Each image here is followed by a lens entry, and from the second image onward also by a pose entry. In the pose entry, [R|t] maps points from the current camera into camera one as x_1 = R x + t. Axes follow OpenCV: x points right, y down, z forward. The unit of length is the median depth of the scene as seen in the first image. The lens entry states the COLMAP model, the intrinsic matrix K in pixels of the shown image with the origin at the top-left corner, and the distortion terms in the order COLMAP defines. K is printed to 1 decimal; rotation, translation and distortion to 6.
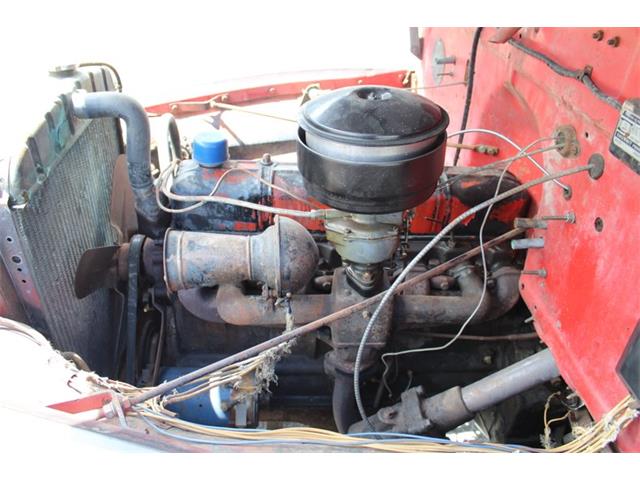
lens RADIAL K [[534.6, 0, 320.0], [0, 534.6, 240.0], [0, 0, 1]] dist [-0.174767, 0.171355]
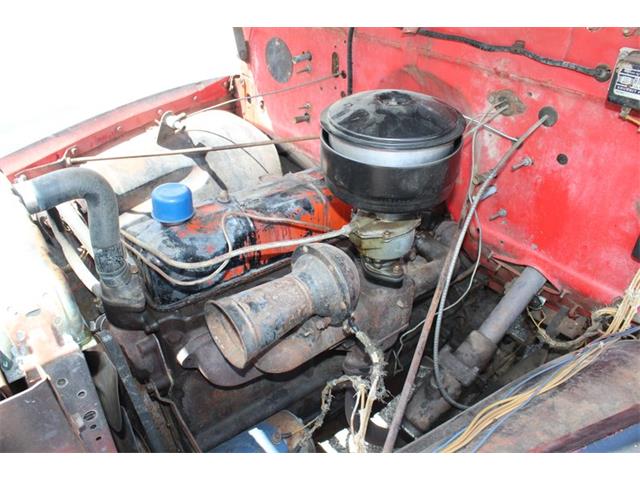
lens RADIAL K [[534.6, 0, 320.0], [0, 534.6, 240.0], [0, 0, 1]] dist [-0.174767, 0.171355]
pose [[0.805481, -0.339339, 0.485850, -0.555352], [0.335079, 0.936984, 0.098911, -0.148105], [-0.488798, 0.083127, 0.868428, 0.162752]]
